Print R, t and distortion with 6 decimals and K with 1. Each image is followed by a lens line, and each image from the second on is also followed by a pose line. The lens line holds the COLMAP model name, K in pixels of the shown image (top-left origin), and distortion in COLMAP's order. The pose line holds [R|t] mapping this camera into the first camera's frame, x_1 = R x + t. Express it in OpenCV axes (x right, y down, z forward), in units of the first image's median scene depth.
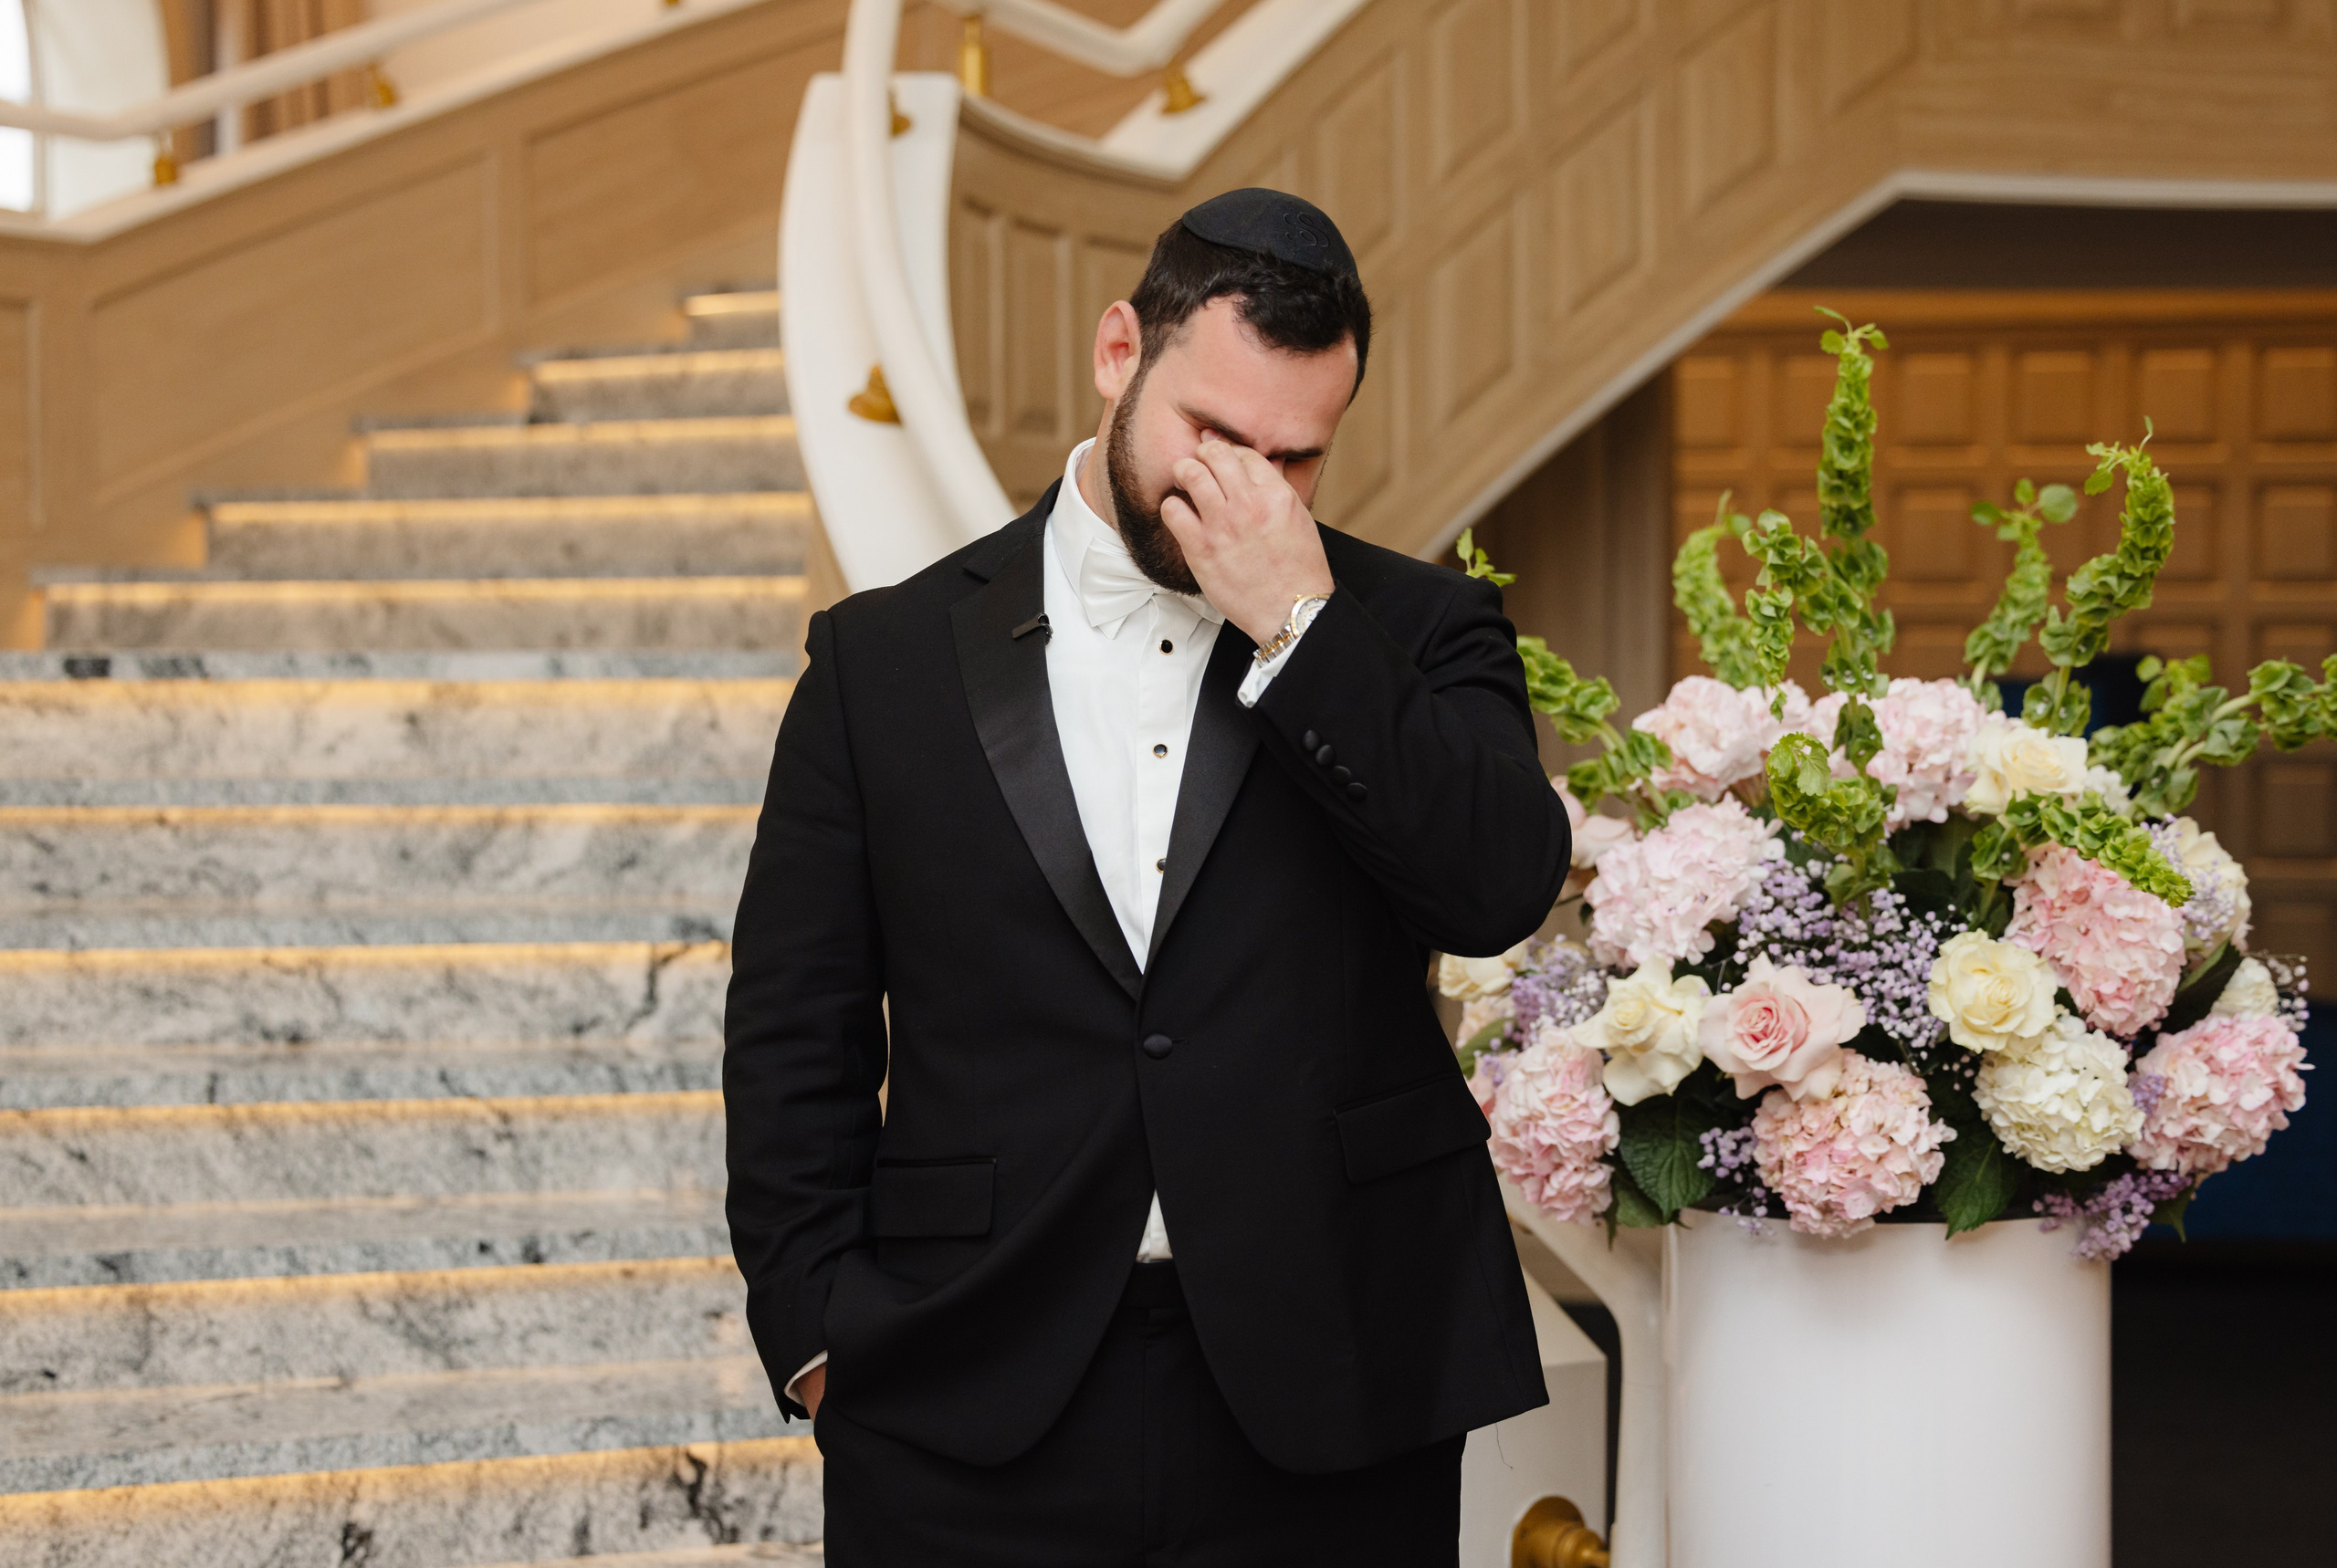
lens RADIAL K [[4742.3, 0, 1169.3], [0, 4742.3, 773.2], [0, 0, 1]] dist [0.026503, 0.000000]
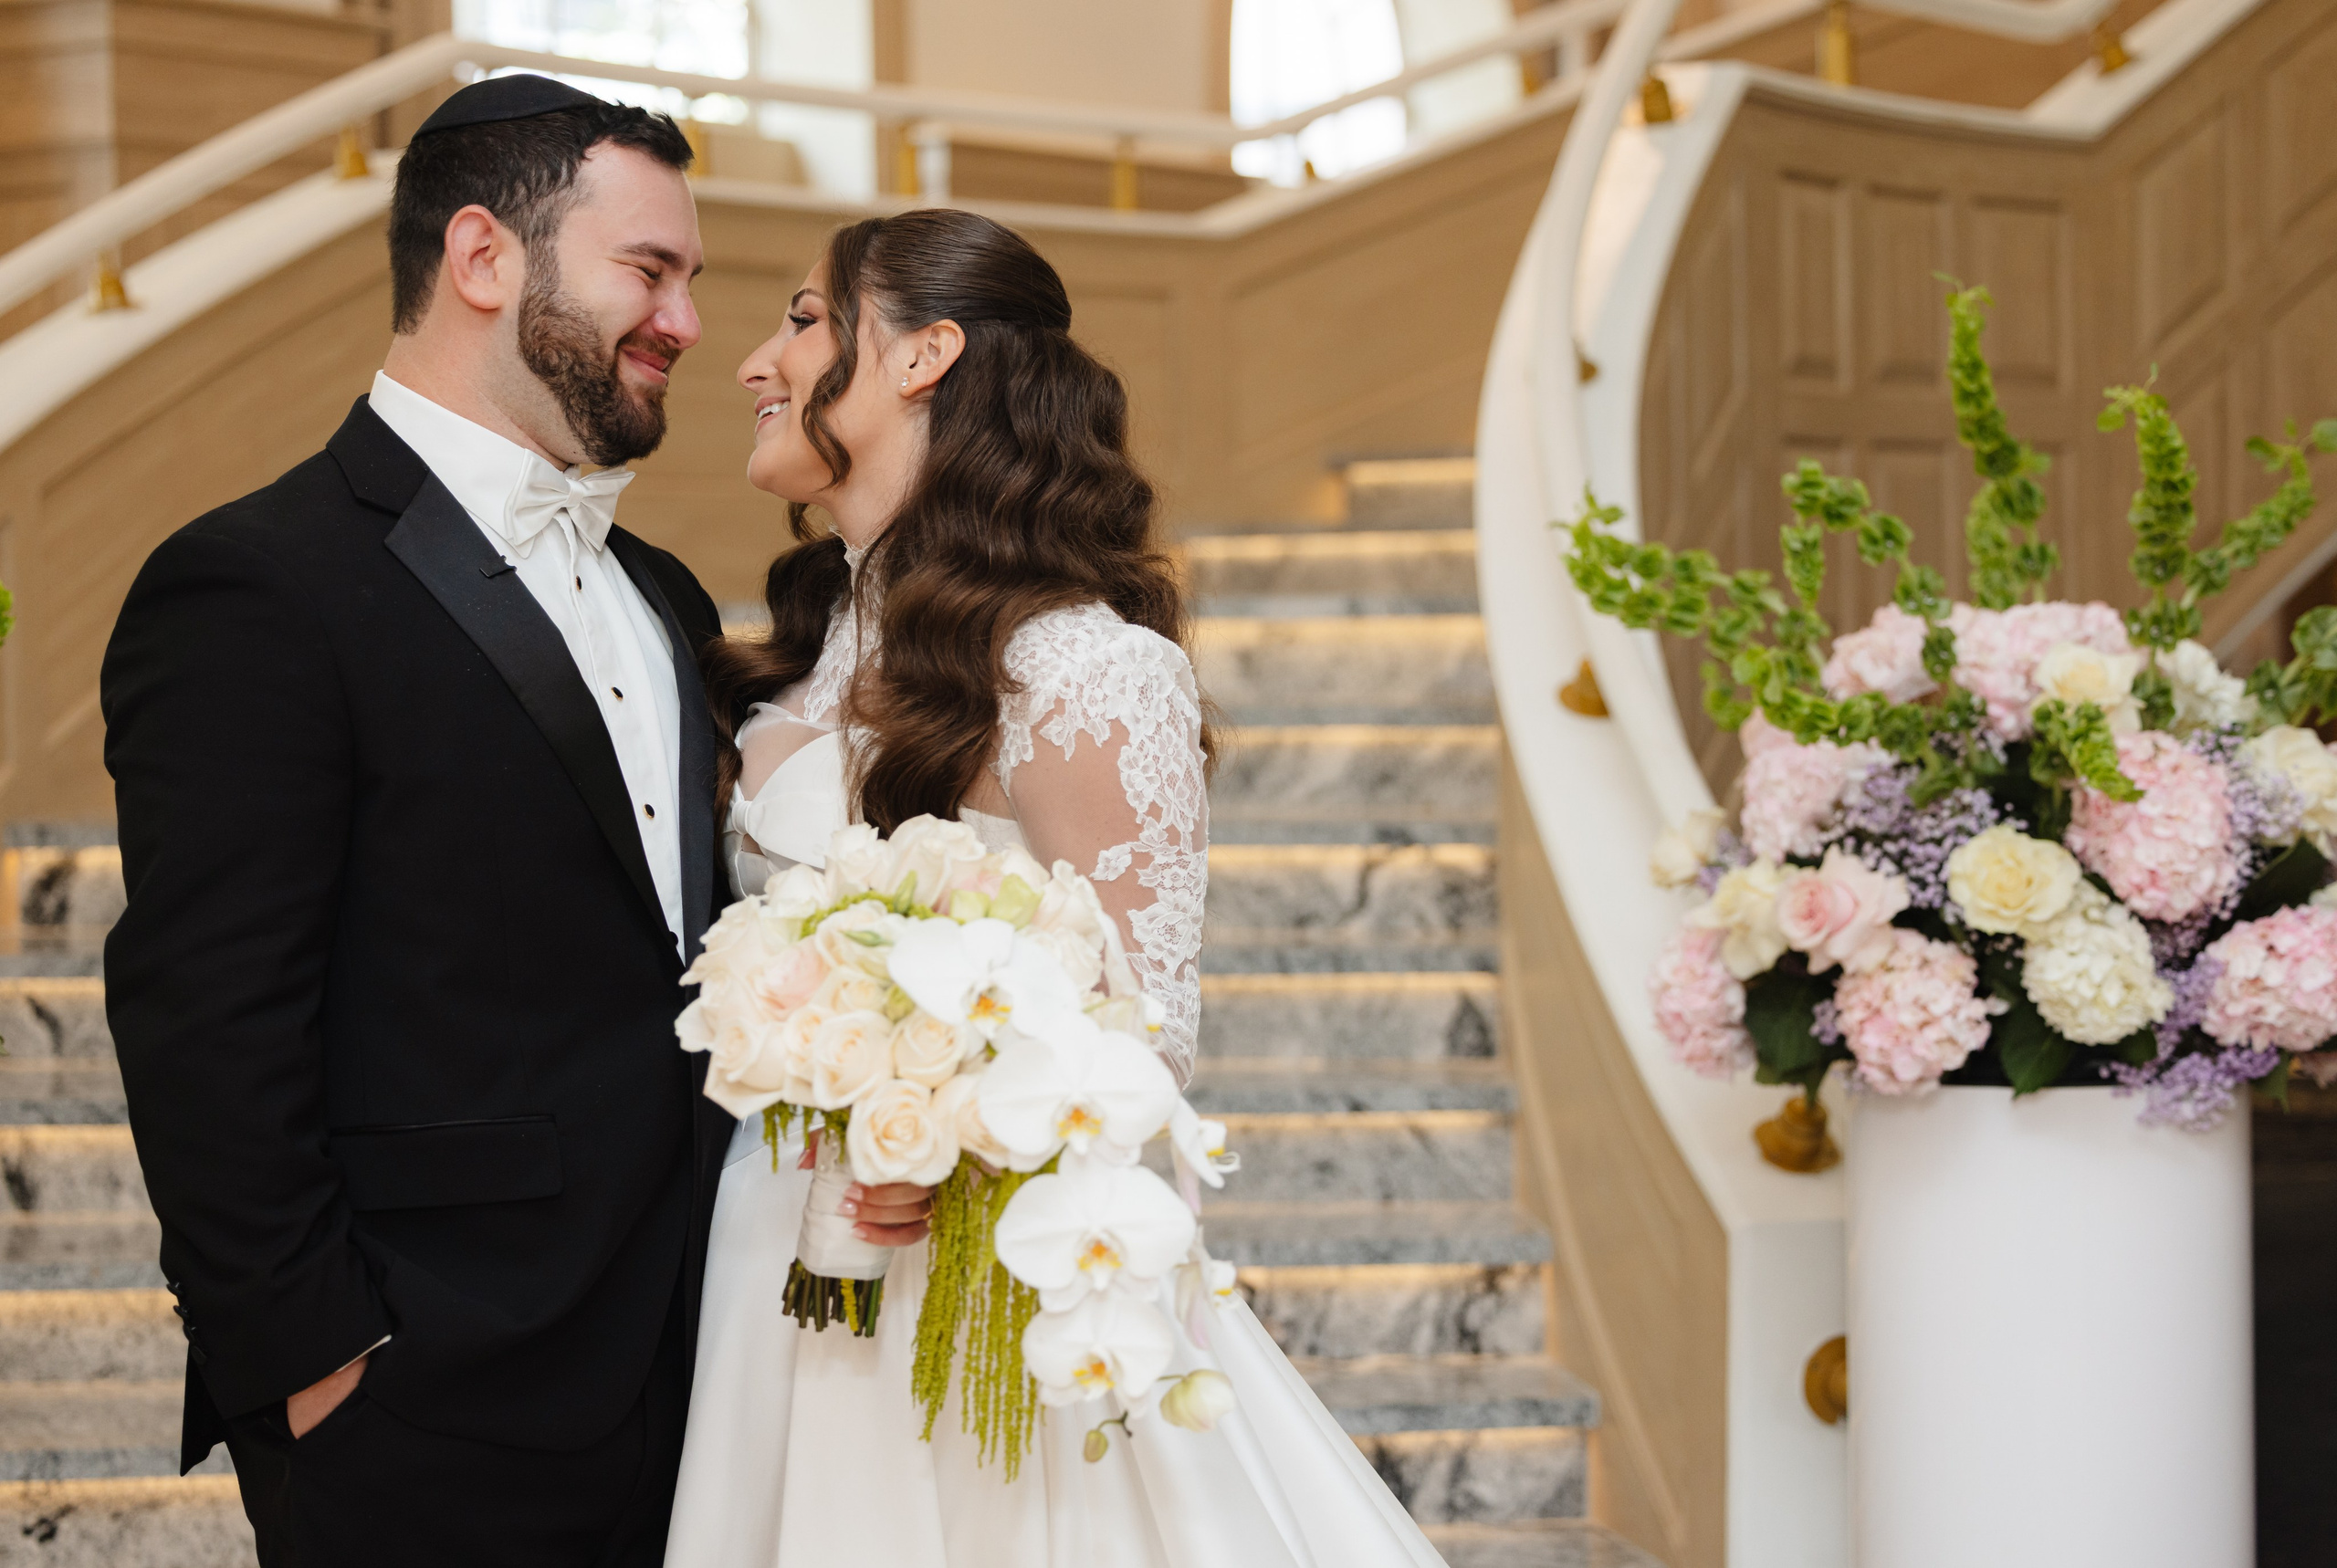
lens RADIAL K [[4742.3, 0, 1190.0], [0, 4742.3, 796.1], [0, 0, 1]] dist [0.026503, 0.000000]
pose [[0.930026, 0.001727, -0.367490, 0.327415], [0.004218, 0.999873, 0.015371, 0.006585], [0.367470, -0.015846, 0.929901, -0.093064]]
